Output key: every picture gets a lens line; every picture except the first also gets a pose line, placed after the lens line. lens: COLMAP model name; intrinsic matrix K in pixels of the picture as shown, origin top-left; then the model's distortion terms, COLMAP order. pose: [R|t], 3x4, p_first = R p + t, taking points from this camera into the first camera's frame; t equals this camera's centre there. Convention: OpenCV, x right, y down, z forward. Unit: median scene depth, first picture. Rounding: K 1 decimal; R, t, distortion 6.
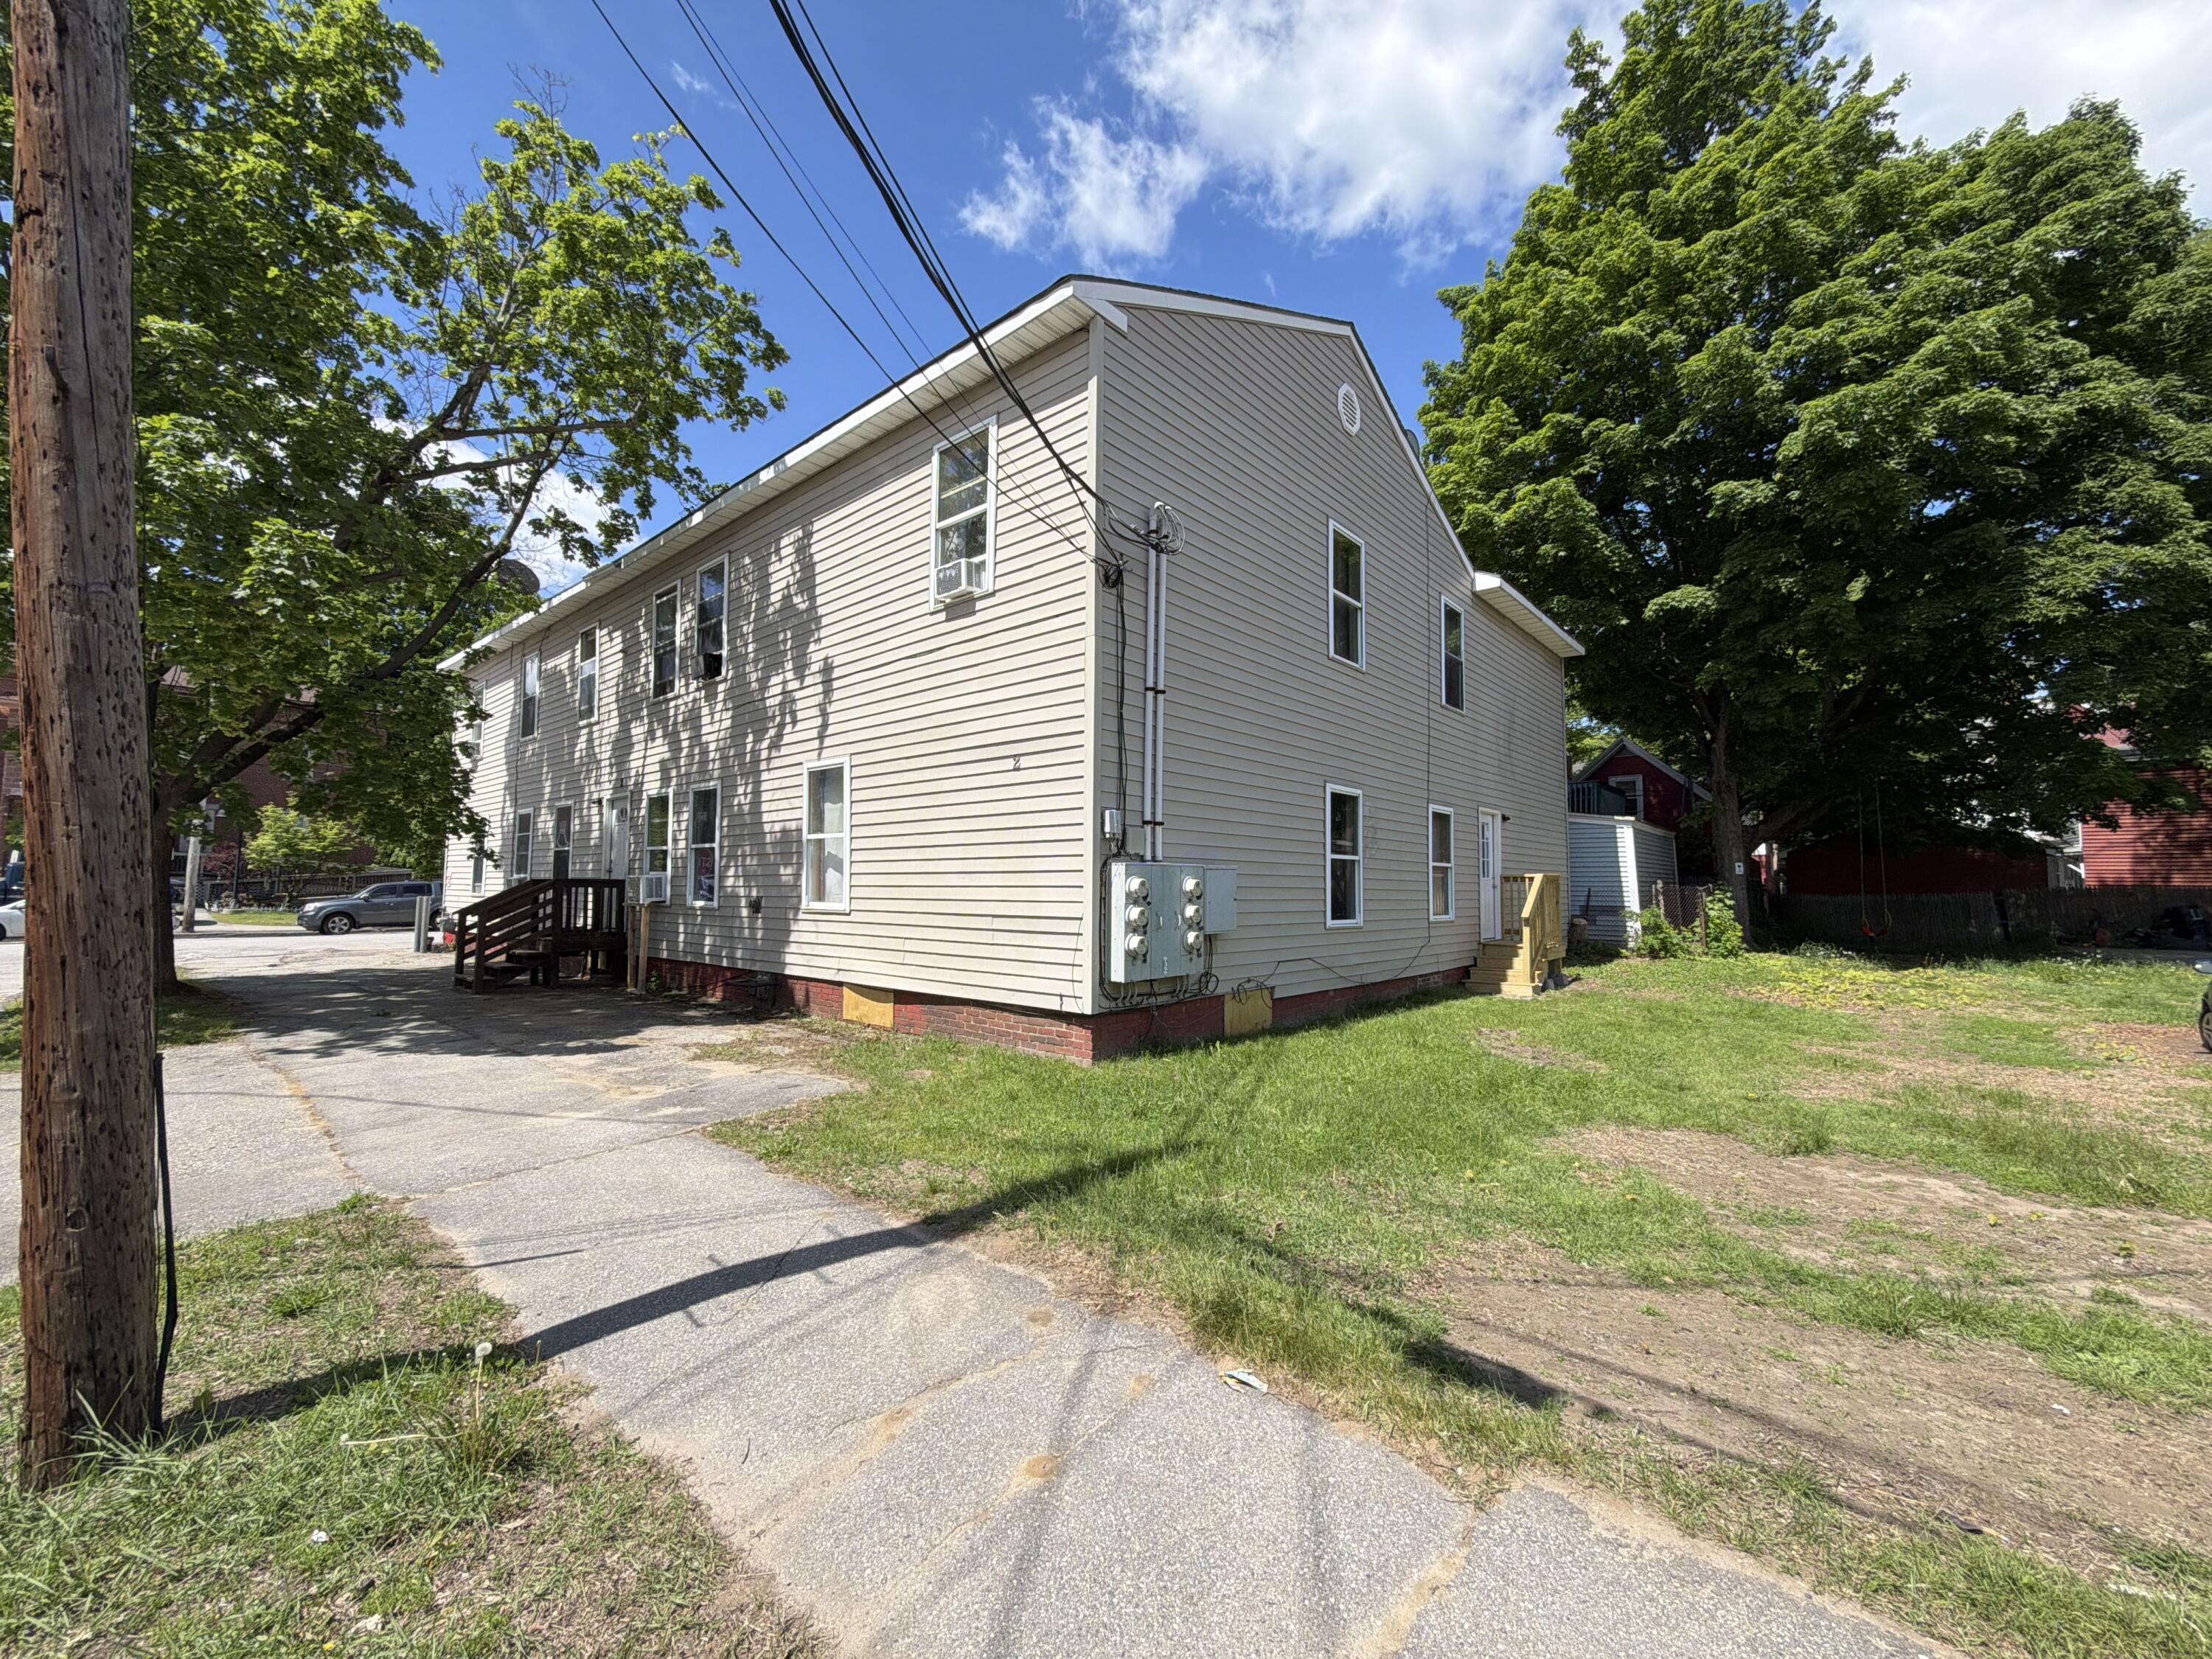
lens RADIAL K [[881.8, 0, 1100.9], [0, 881.8, 829.7], [0, 0, 1]] dist [0.000493, -0.000181]
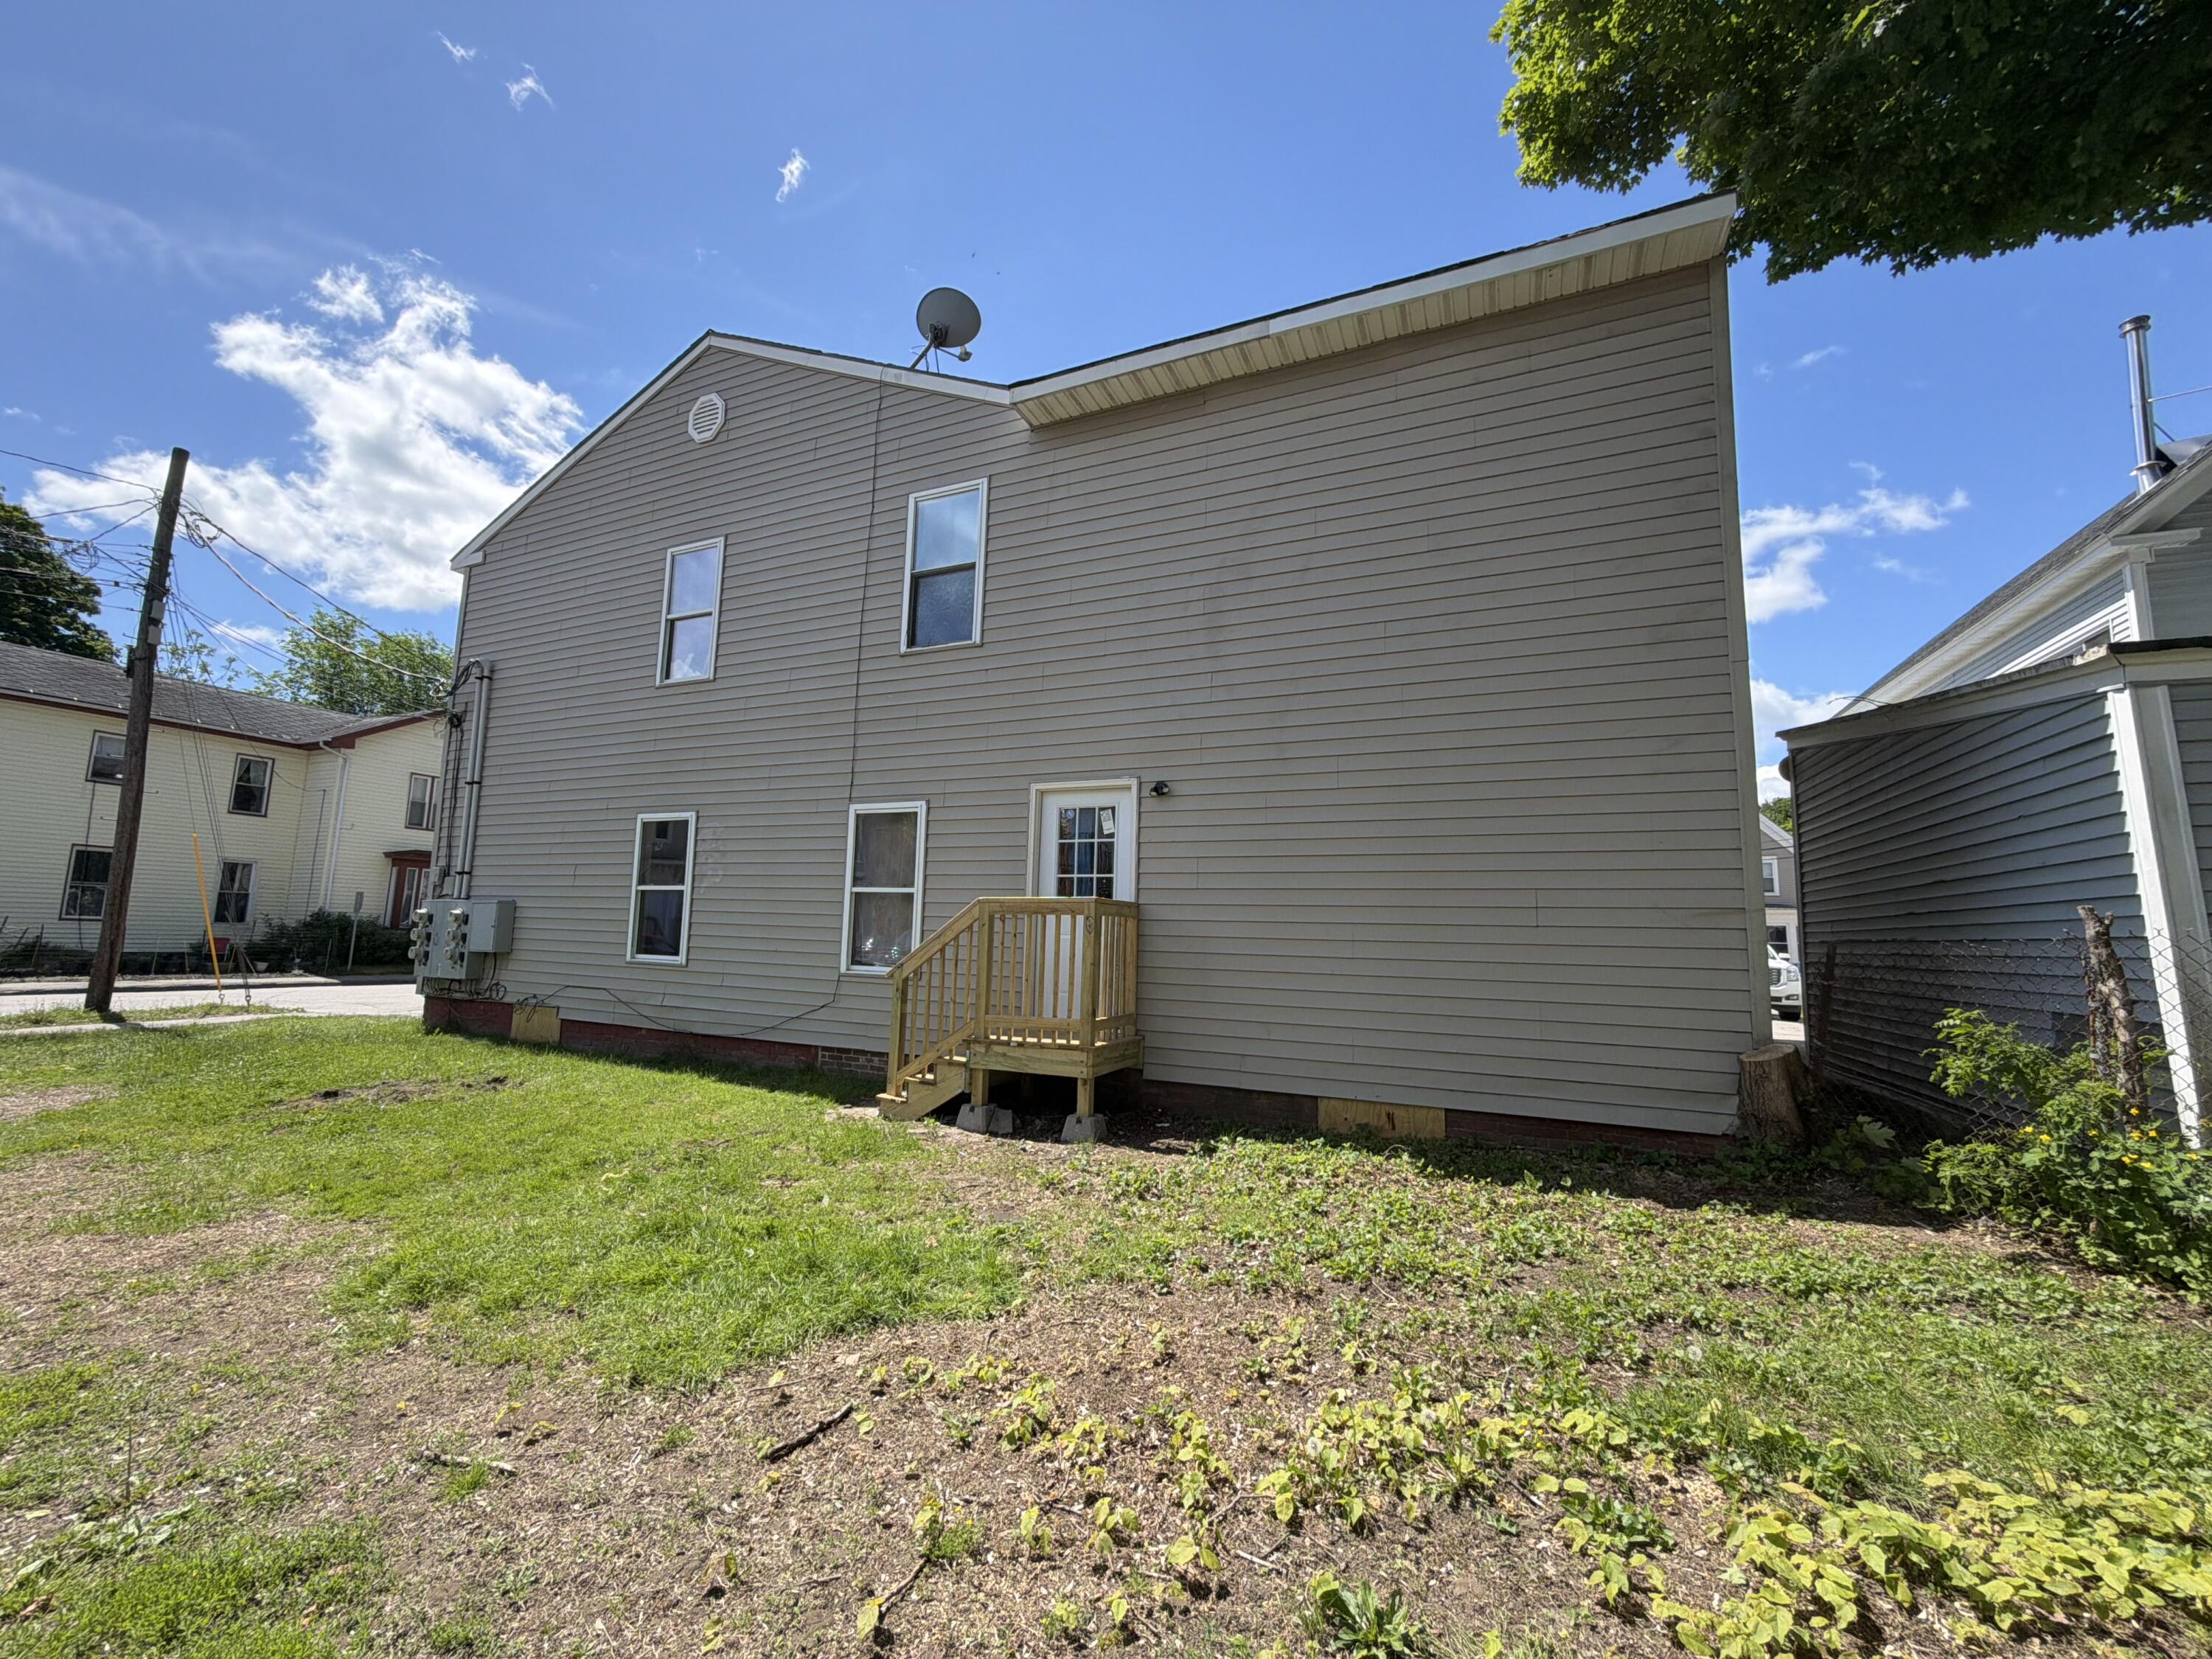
lens RADIAL K [[881.8, 0, 1100.9], [0, 881.8, 829.7], [0, 0, 1]] dist [0.000493, -0.000181]
pose [[0.289809, -0.118566, -0.949712, 1.345761], [0.037188, 0.992943, -0.112615, 0.095556], [0.956362, -0.002681, 0.292173, 1.204869]]
